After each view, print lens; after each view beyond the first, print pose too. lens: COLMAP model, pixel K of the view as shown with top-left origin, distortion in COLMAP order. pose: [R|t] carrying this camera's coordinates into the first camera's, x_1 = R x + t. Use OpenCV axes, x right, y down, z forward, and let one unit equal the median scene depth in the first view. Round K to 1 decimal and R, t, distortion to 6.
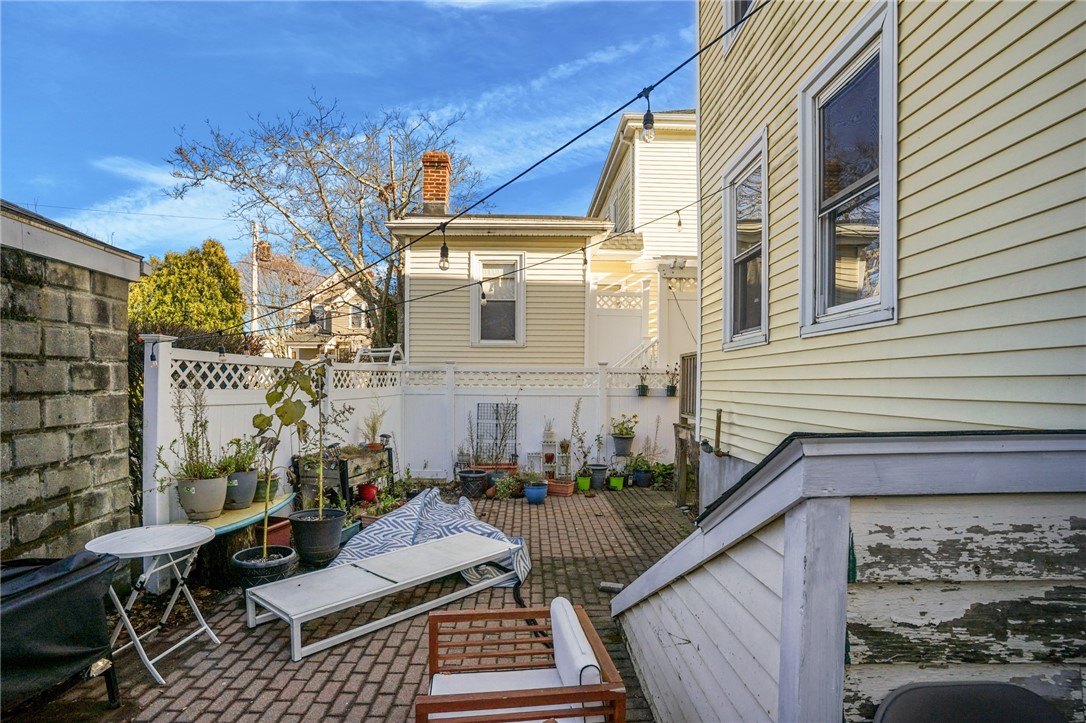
lens RADIAL K [[542.3, 0, 543.3], [0, 542.3, 393.3], [0, 0, 1]] dist [-0.068674, 0.032808]
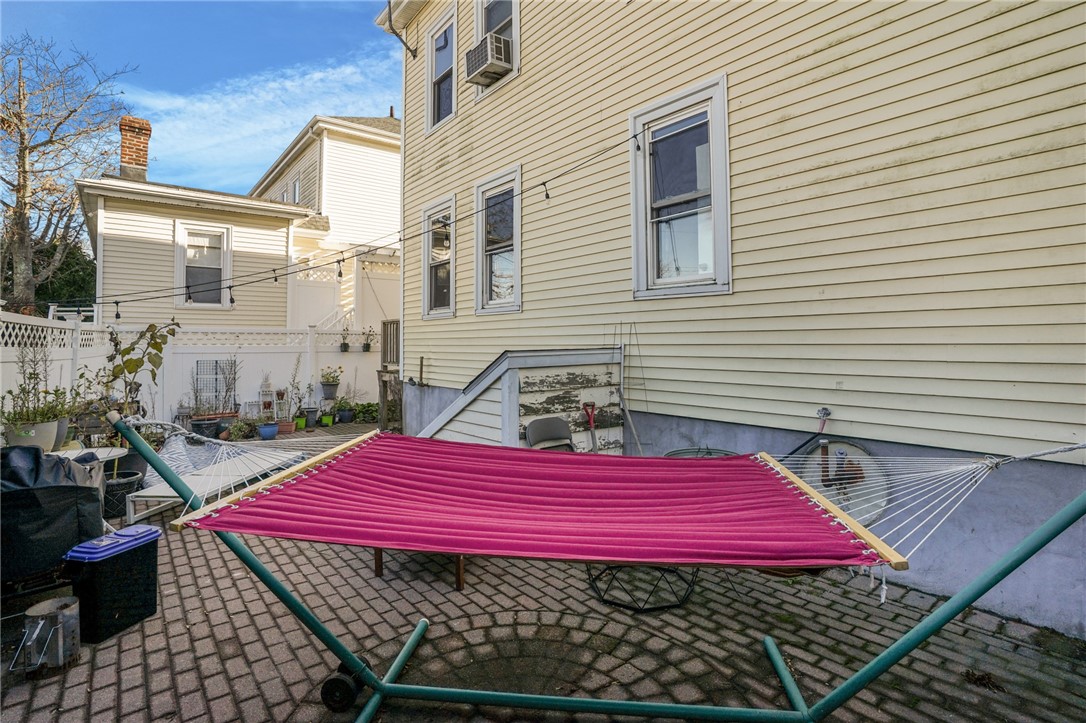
lens RADIAL K [[528.7, 0, 542.6], [0, 528.7, 343.3], [0, 0, 1]] dist [-0.002012, -0.000076]
pose [[0.790082, -0.007515, 0.612955, -0.230160], [0.019651, 0.999721, -0.013072, 0.011318], [-0.612686, 0.022373, 0.790010, -0.298999]]
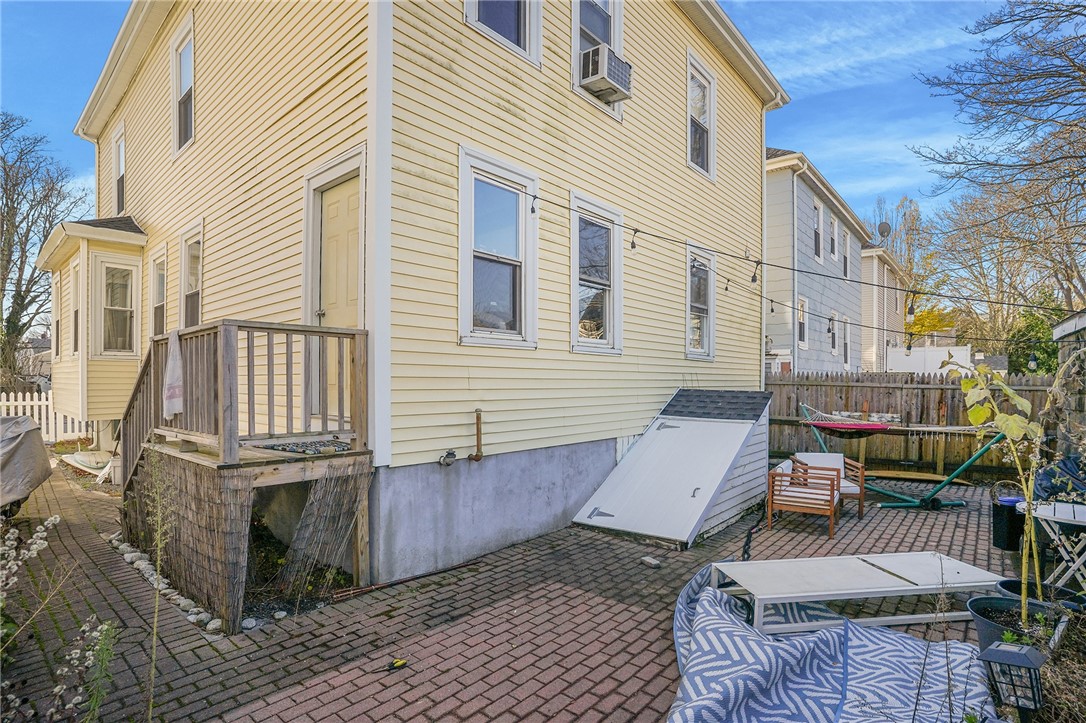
lens RADIAL K [[533.6, 0, 542.5], [0, 533.6, 388.7], [0, 0, 1]] dist [0.000466, -0.000001]
pose [[-0.726530, -0.004643, 0.687119, -0.245590], [0.012249, 0.999731, 0.019707, -0.014292], [-0.687026, 0.022734, -0.726277, 1.048756]]
